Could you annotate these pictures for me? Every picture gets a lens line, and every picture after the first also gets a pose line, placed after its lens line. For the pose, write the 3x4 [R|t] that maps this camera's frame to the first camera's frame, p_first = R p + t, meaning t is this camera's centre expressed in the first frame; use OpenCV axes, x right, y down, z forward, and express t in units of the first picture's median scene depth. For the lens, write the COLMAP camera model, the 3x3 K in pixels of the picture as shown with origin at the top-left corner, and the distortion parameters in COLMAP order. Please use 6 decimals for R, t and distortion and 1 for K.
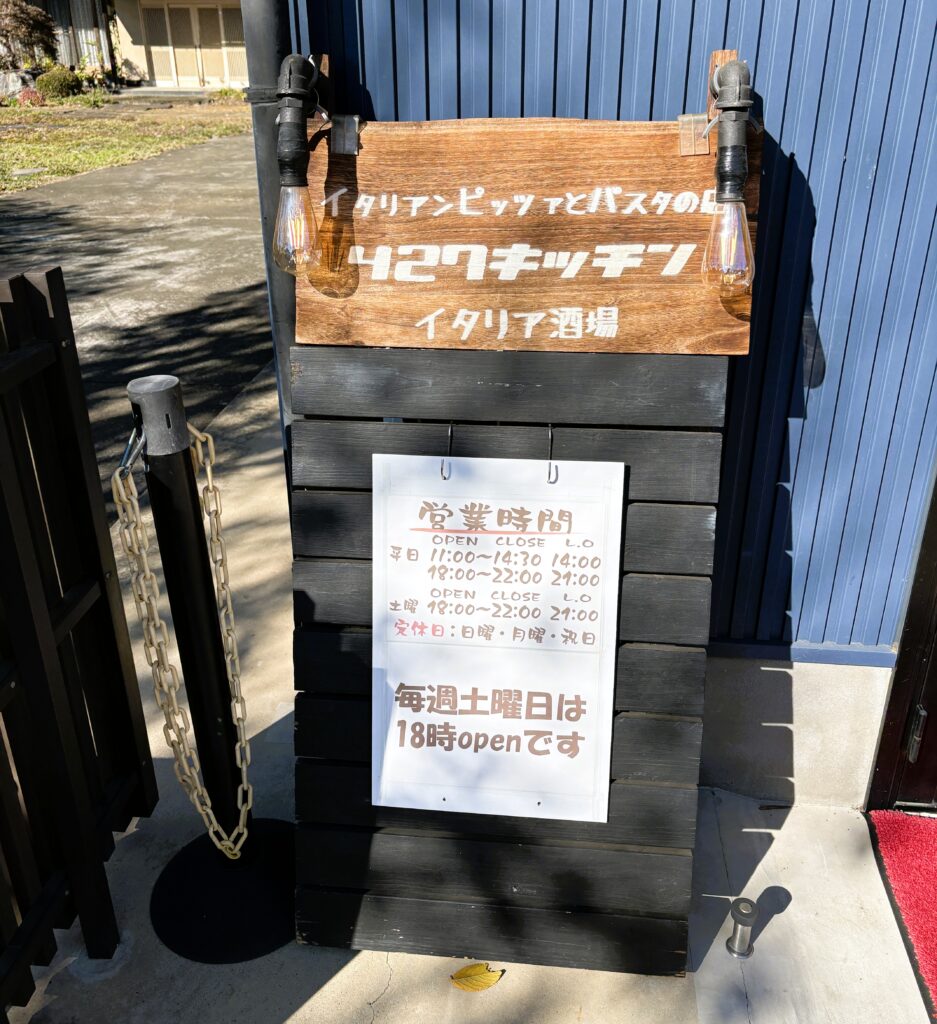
lens RADIAL K [[945.8, 0, 467.2], [0, 945.8, 512.4], [0, 0, 1]] dist [0.057338, 0.000000]
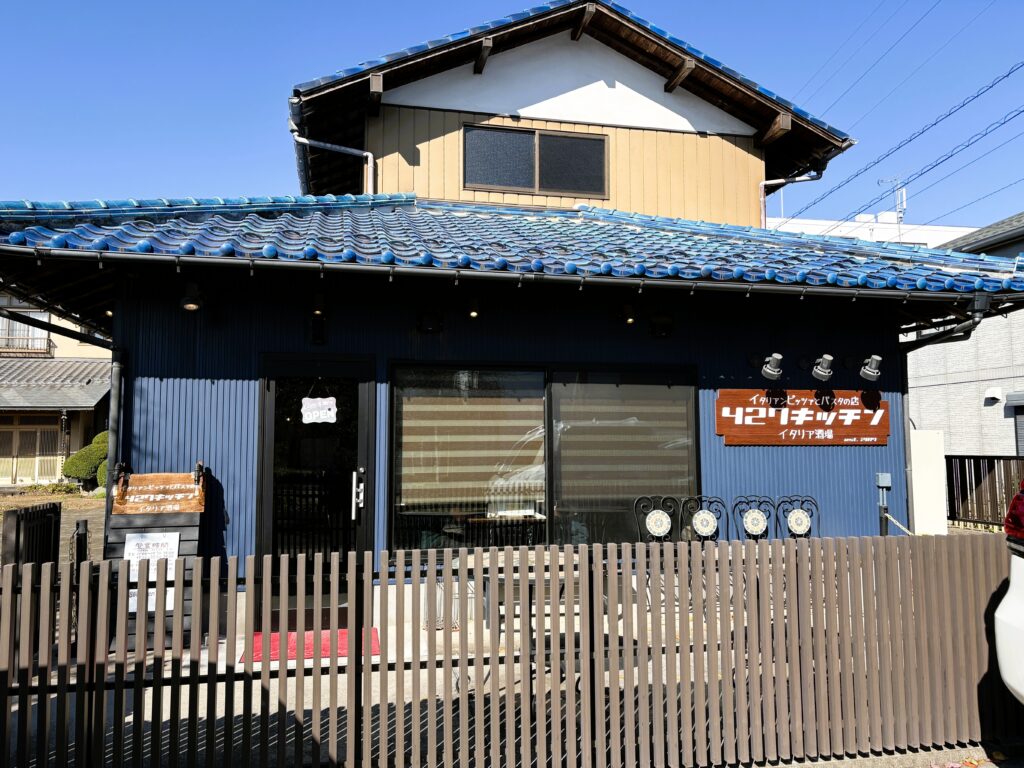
lens RADIAL K [[785.5, 0, 513.1], [0, 785.5, 386.5], [0, 0, 1]] dist [0.003598, 0.008887]
pose [[0.947079, 0.033338, 0.319266, 0.497036], [0.135670, 0.859823, -0.492238, 1.636688], [-0.290923, 0.509503, 0.809797, -3.457850]]
